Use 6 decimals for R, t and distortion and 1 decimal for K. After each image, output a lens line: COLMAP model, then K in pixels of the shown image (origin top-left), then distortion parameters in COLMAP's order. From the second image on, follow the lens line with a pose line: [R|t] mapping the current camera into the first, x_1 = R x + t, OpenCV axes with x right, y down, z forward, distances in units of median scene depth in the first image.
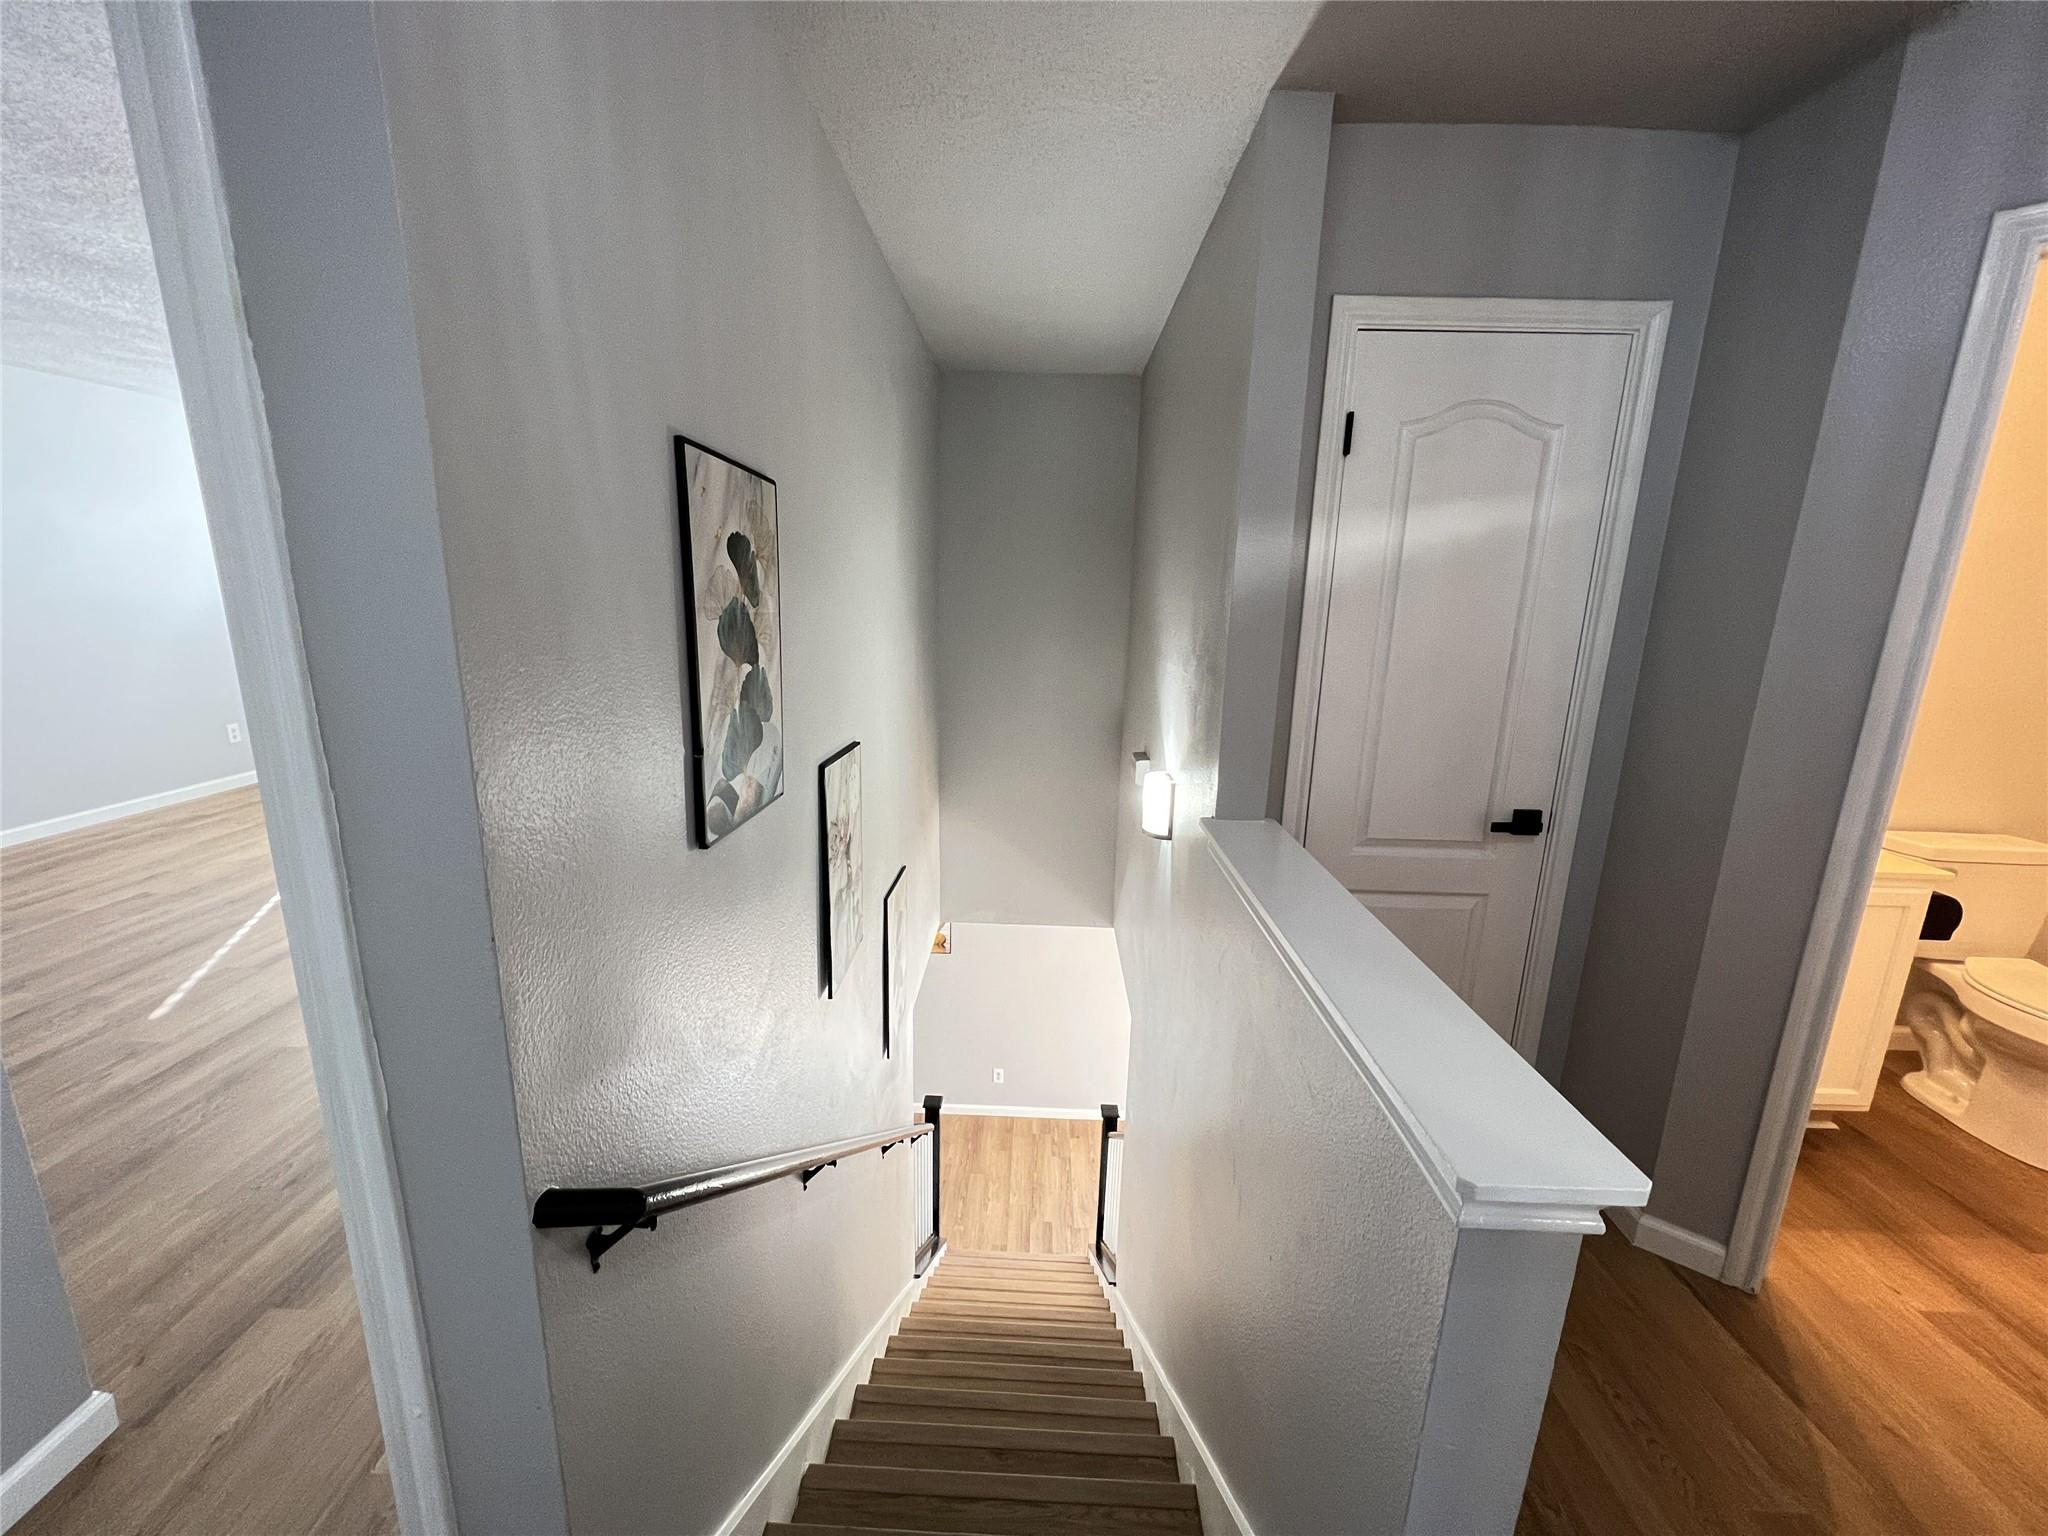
lens RADIAL K [[824.5, 0, 1020.7], [0, 824.5, 762.7], [0, 0, 1]] dist [0.006835, -0.000005]
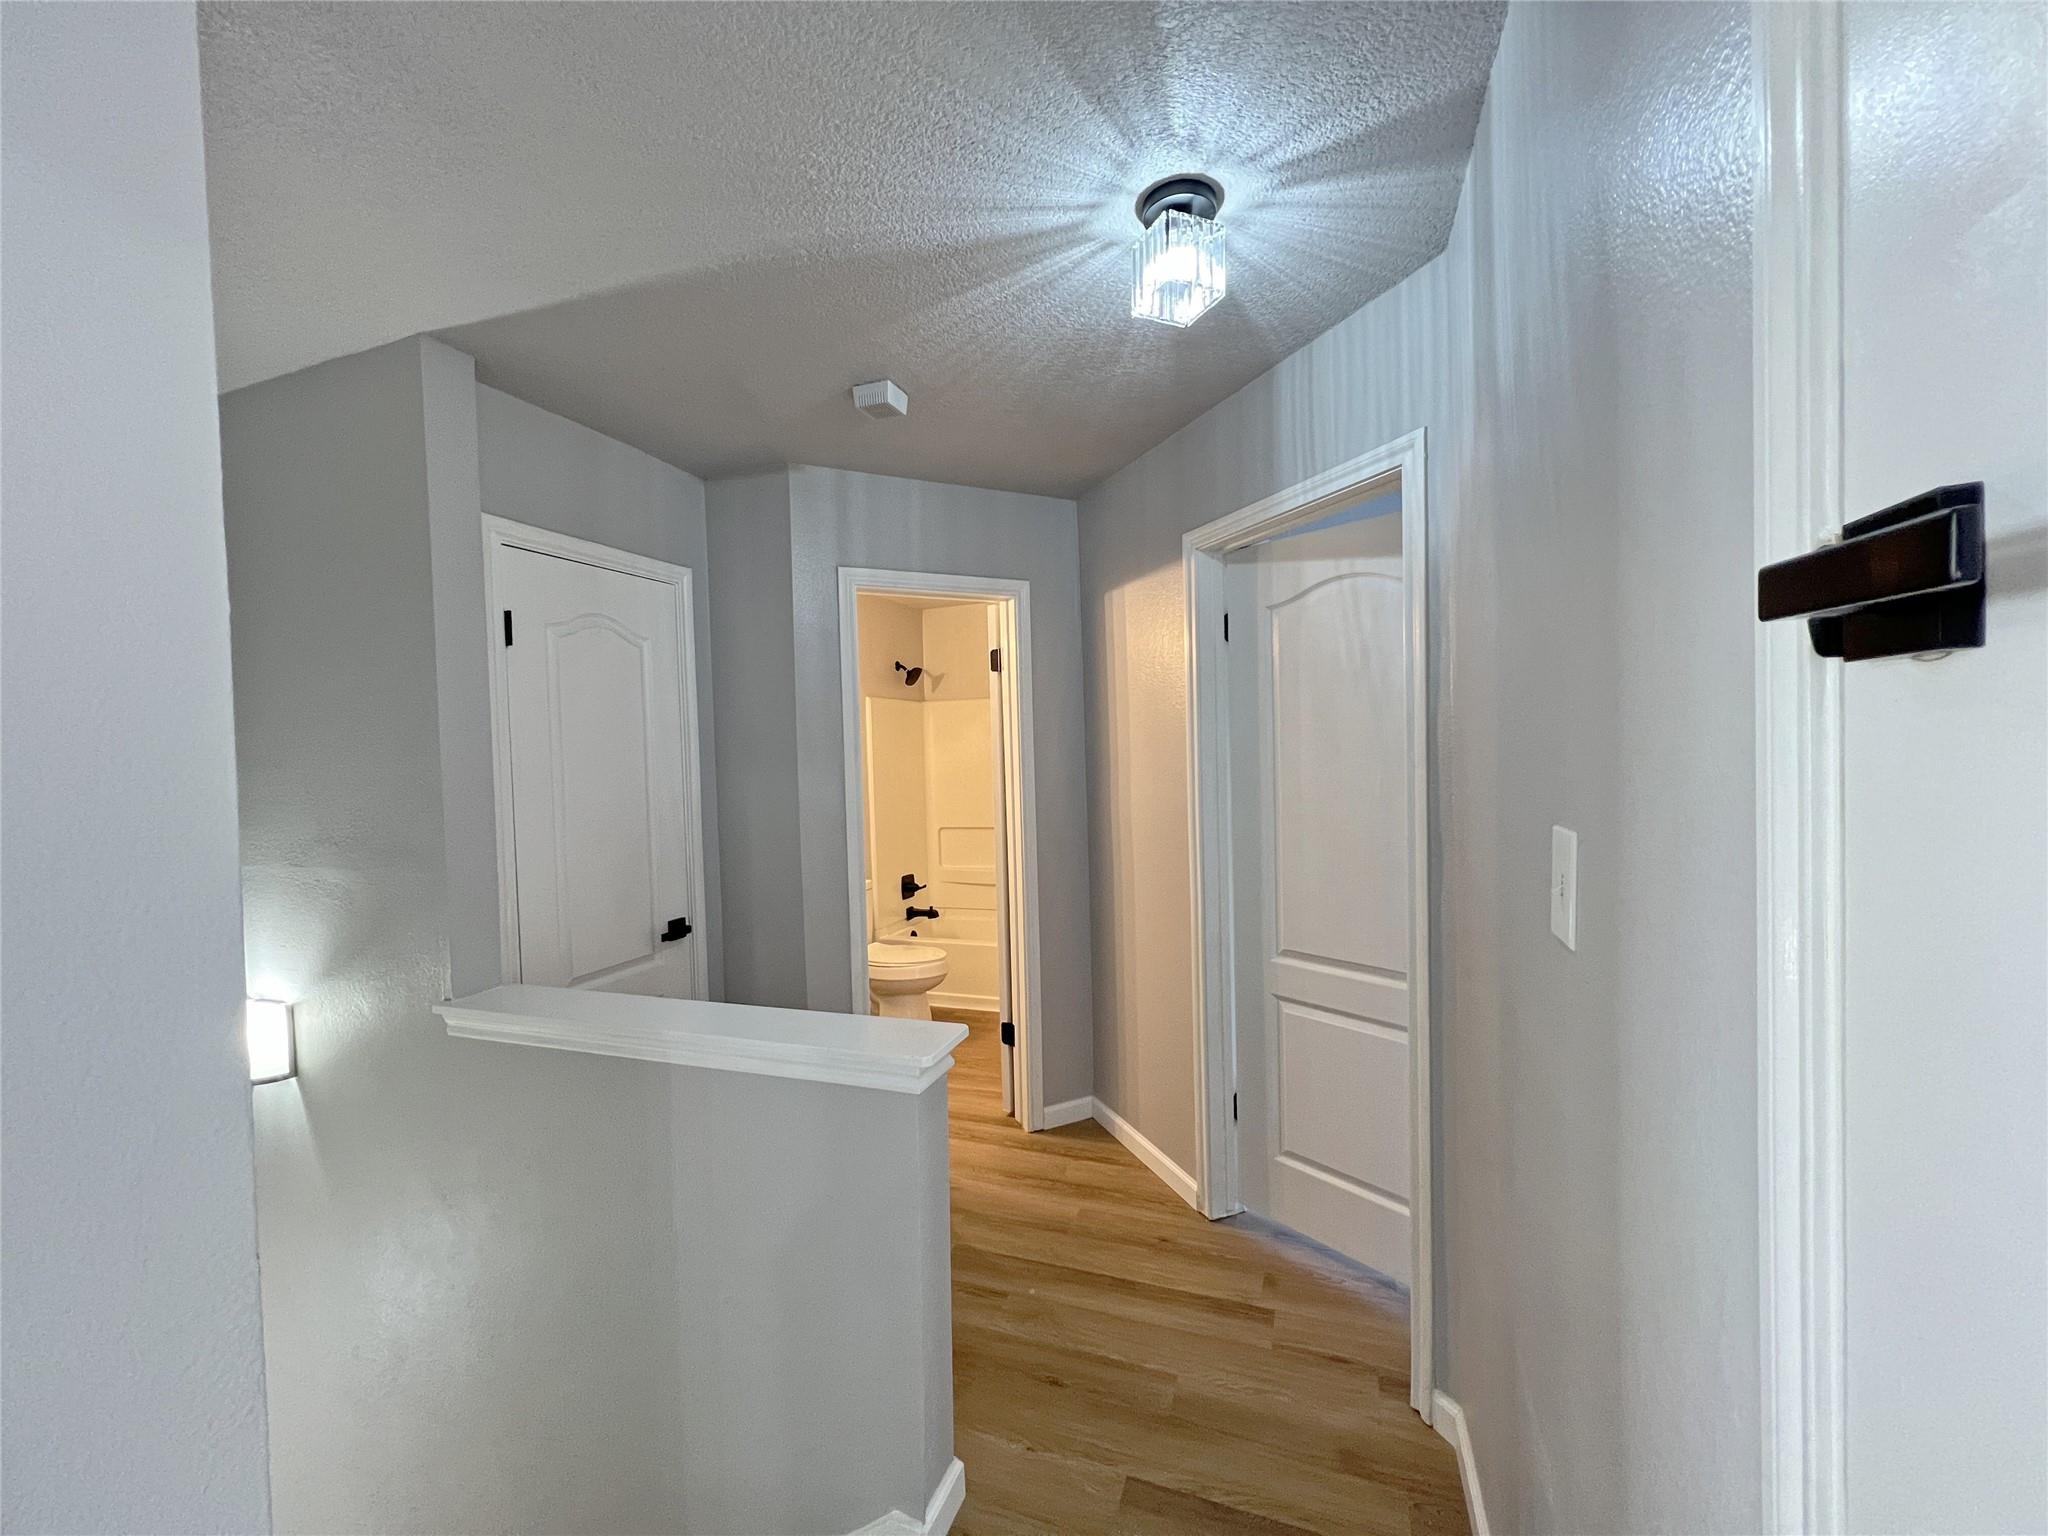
lens RADIAL K [[824.5, 0, 1020.7], [0, 824.5, 762.7], [0, 0, 1]] dist [0.006835, -0.000005]
pose [[0.333215, -0.051097, 0.941465, -0.221942], [0.242848, 0.969492, -0.033333, -0.003702], [-0.911039, 0.239740, 0.335458, 0.007891]]
